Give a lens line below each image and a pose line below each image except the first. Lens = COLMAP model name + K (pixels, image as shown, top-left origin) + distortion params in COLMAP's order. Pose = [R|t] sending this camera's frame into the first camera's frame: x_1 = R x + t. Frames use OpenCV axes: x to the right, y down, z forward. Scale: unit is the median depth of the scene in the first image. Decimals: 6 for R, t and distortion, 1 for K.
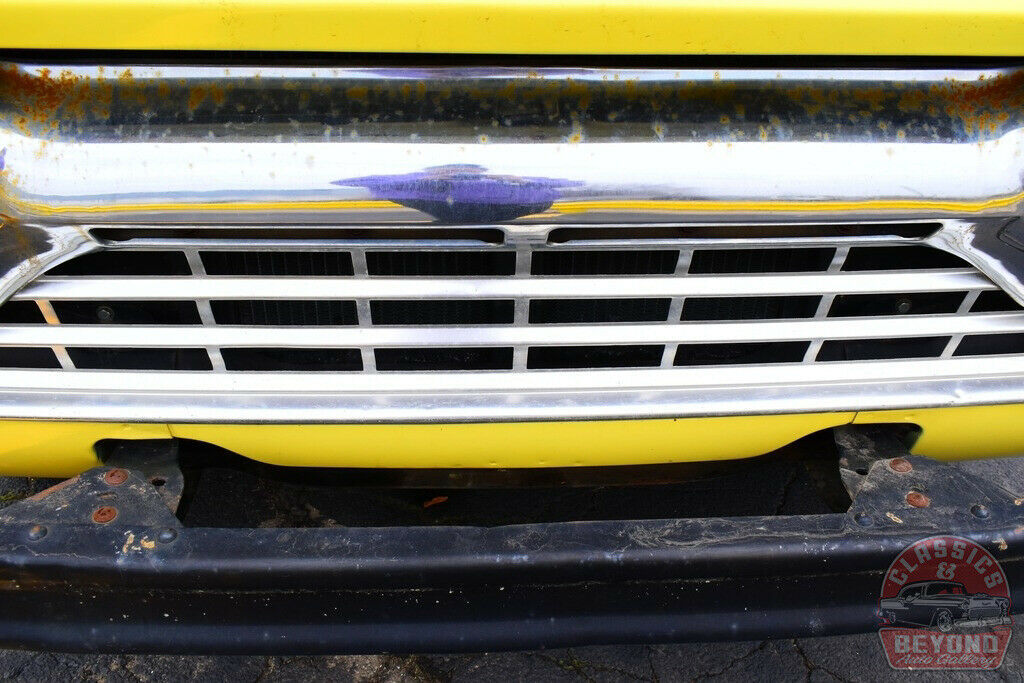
lens RADIAL K [[913.3, 0, 512.0], [0, 913.3, 341.5], [0, 0, 1]] dist [-0.028356, 0.006087]
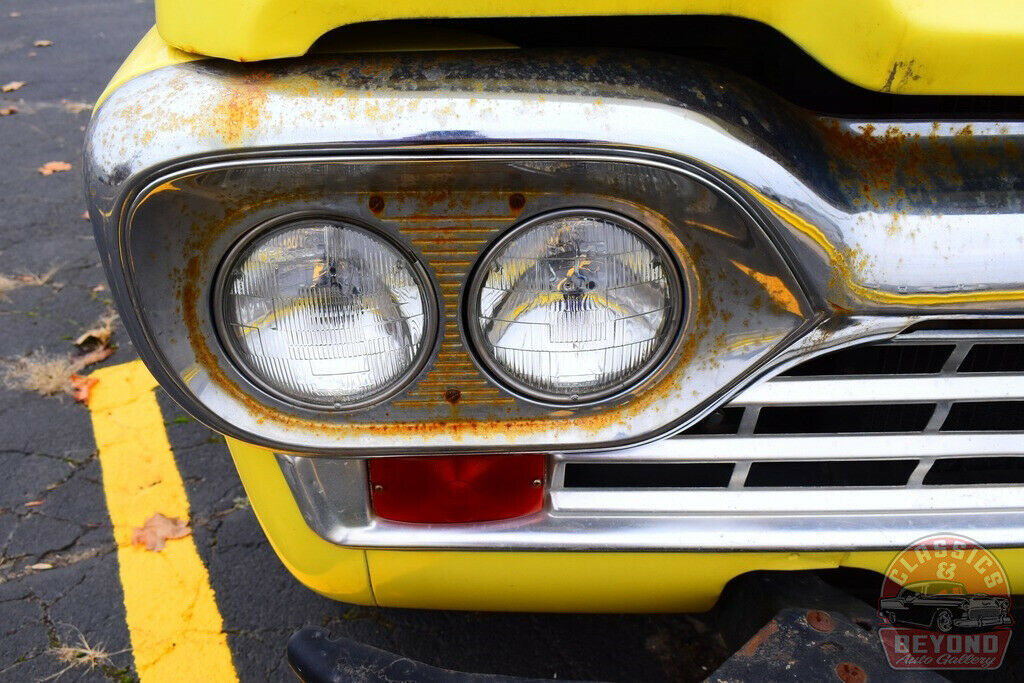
lens RADIAL K [[913.3, 0, 512.0], [0, 913.3, 341.5], [0, 0, 1]] dist [-0.028356, 0.006087]
pose [[0.999825, -0.018309, 0.003728, -0.828431], [0.018539, 0.996943, -0.075897, -0.051178], [-0.002327, 0.075953, 0.997109, 0.199978]]
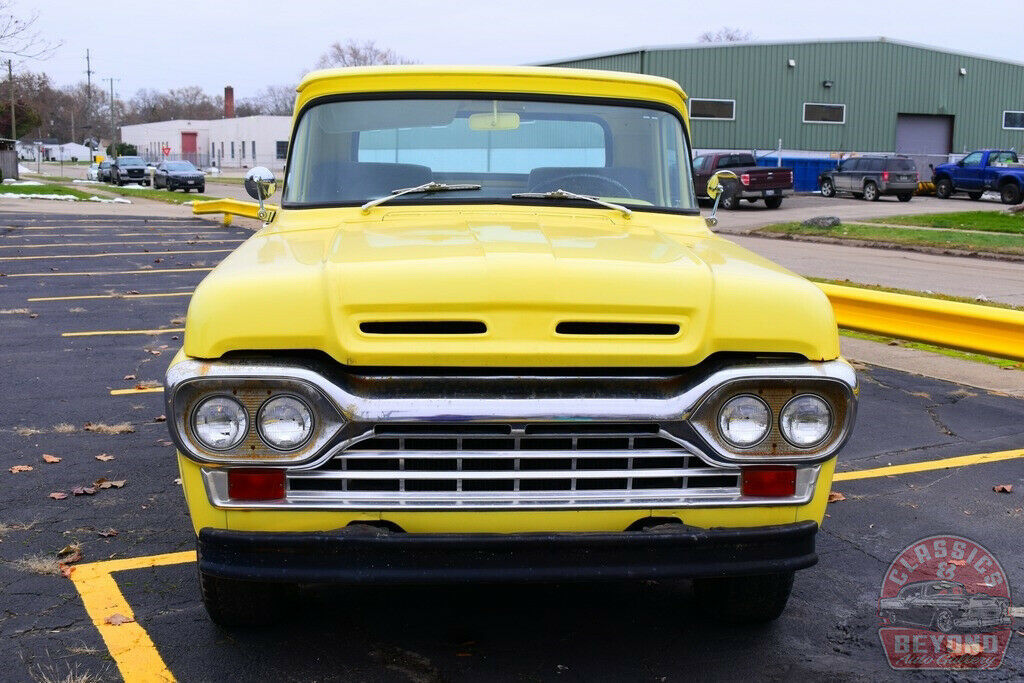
lens RADIAL K [[1255.3, 0, 512.0], [0, 1255.3, 341.5], [0, 0, 1]] dist [-0.013453, -0.007516]
pose [[0.999677, -0.011193, 0.022803, -0.098993], [0.019943, 0.901830, -0.431631, 1.456574], [-0.015734, 0.431946, 0.901762, -2.944840]]
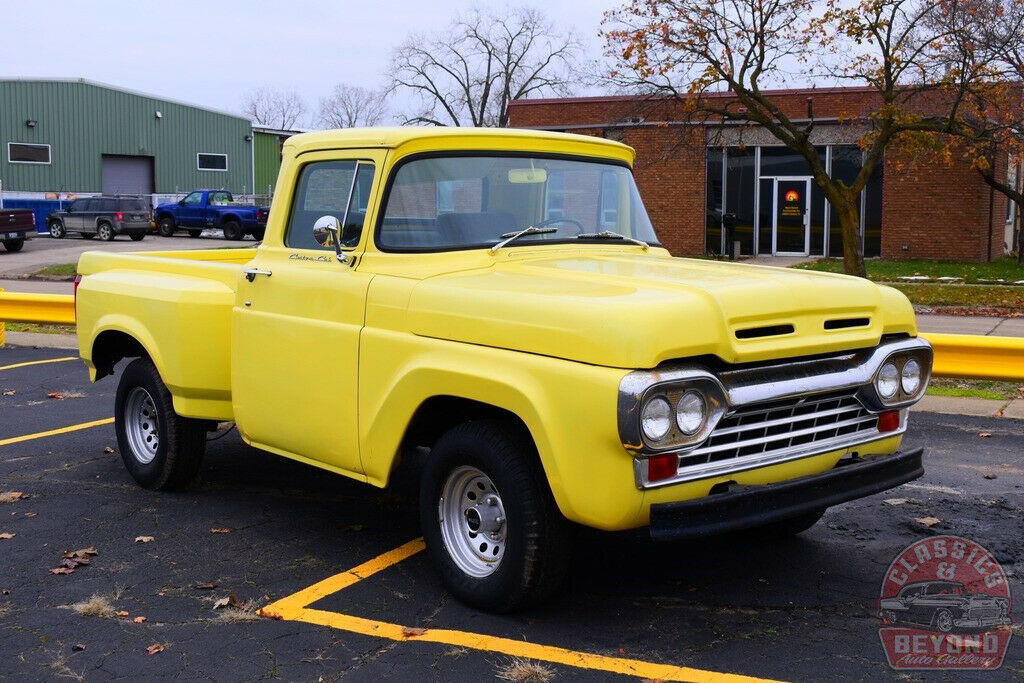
lens RADIAL K [[1255.3, 0, 512.0], [0, 1255.3, 341.5], [0, 0, 1]] dist [-0.013453, -0.007516]
pose [[0.776599, -0.085581, 0.624156, -4.754913], [0.361464, 0.871962, -0.330189, 1.108166], [-0.515982, 0.482035, 0.708099, -2.606235]]
